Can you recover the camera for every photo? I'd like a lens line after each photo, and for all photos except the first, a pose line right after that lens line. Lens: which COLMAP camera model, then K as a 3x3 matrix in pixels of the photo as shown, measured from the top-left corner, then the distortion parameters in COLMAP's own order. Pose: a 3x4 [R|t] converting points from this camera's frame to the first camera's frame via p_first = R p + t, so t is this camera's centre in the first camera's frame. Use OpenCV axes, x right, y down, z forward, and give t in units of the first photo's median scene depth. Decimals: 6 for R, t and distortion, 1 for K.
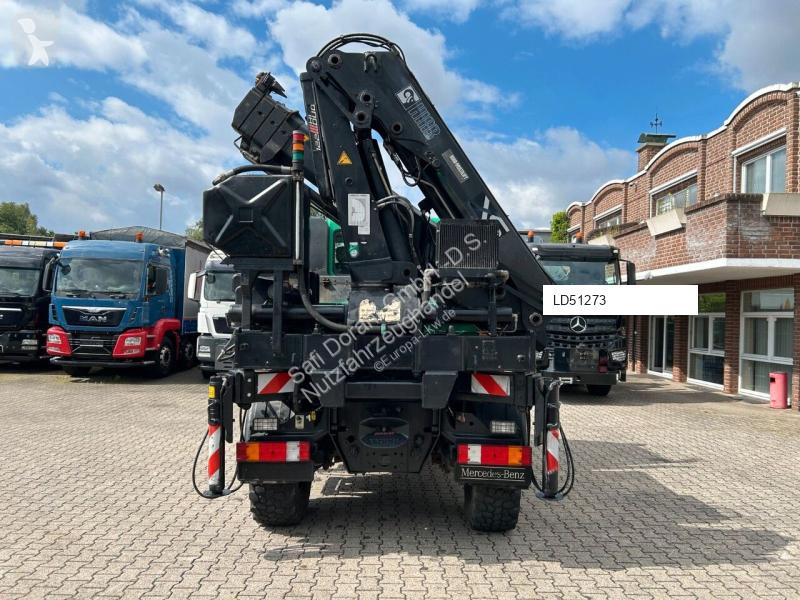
lens RADIAL K [[604.7, 0, 408.7], [0, 604.7, 298.1], [0, 0, 1]] dist [0.063975, -0.067905]
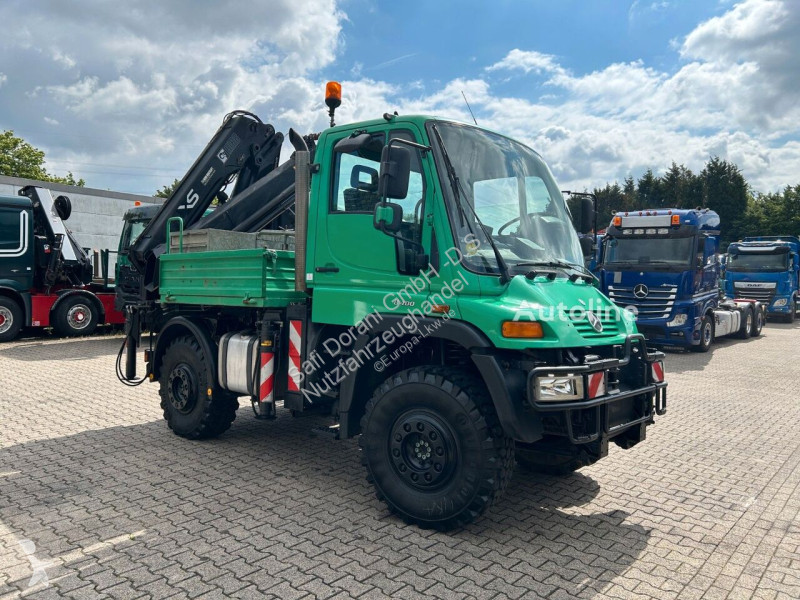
lens RADIAL K [[606.7, 0, 404.8], [0, 606.7, 291.1], [0, 0, 1]] dist [0.045391, -0.040862]
pose [[-0.669966, -0.029914, -0.741789, 0.033903], [-0.019075, 0.999552, -0.023081, 0.004419], [0.742146, -0.001313, -0.670236, 0.093667]]
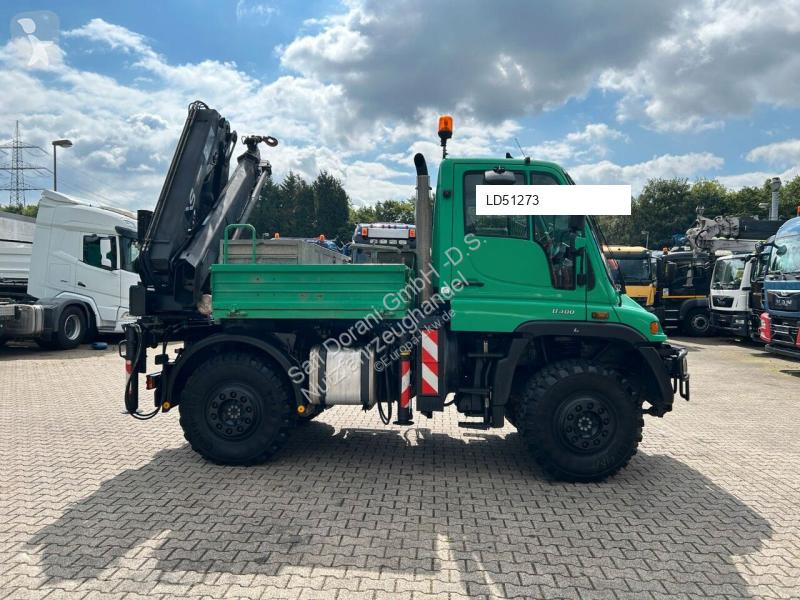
lens RADIAL K [[602.3, 0, 406.8], [0, 602.3, 308.1], [0, 0, 1]] dist [0.078256, -0.085858]
pose [[-0.089118, 0.007601, -0.995992, 0.053794], [0.010067, 0.999927, 0.006730, 0.003492], [0.995970, -0.009427, -0.089188, 0.061829]]
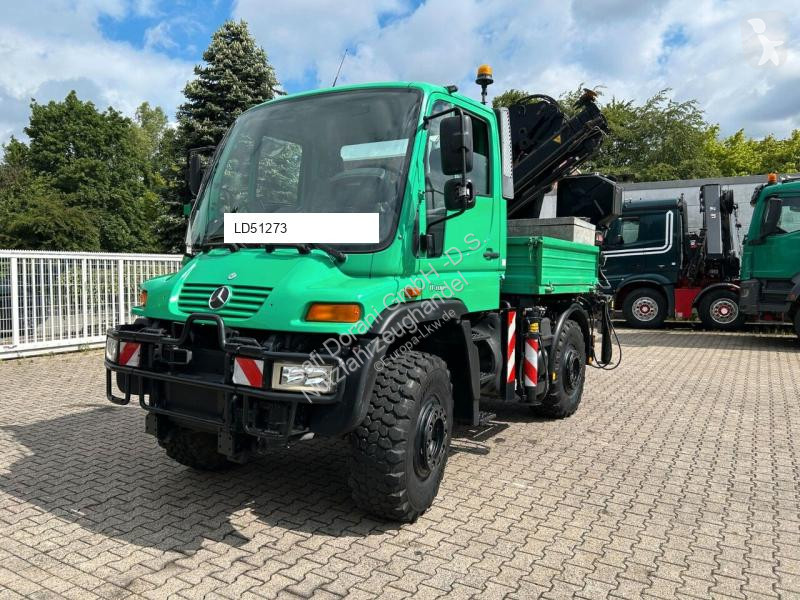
lens RADIAL K [[601.3, 0, 395.2], [0, 601.3, 300.9], [0, 0, 1]] dist [0.062710, -0.071100]
pose [[-0.831188, -0.051030, 0.553644, -0.027215], [-0.036326, 0.998636, 0.037510, 0.003820], [-0.554803, 0.011066, -0.831908, 0.098746]]
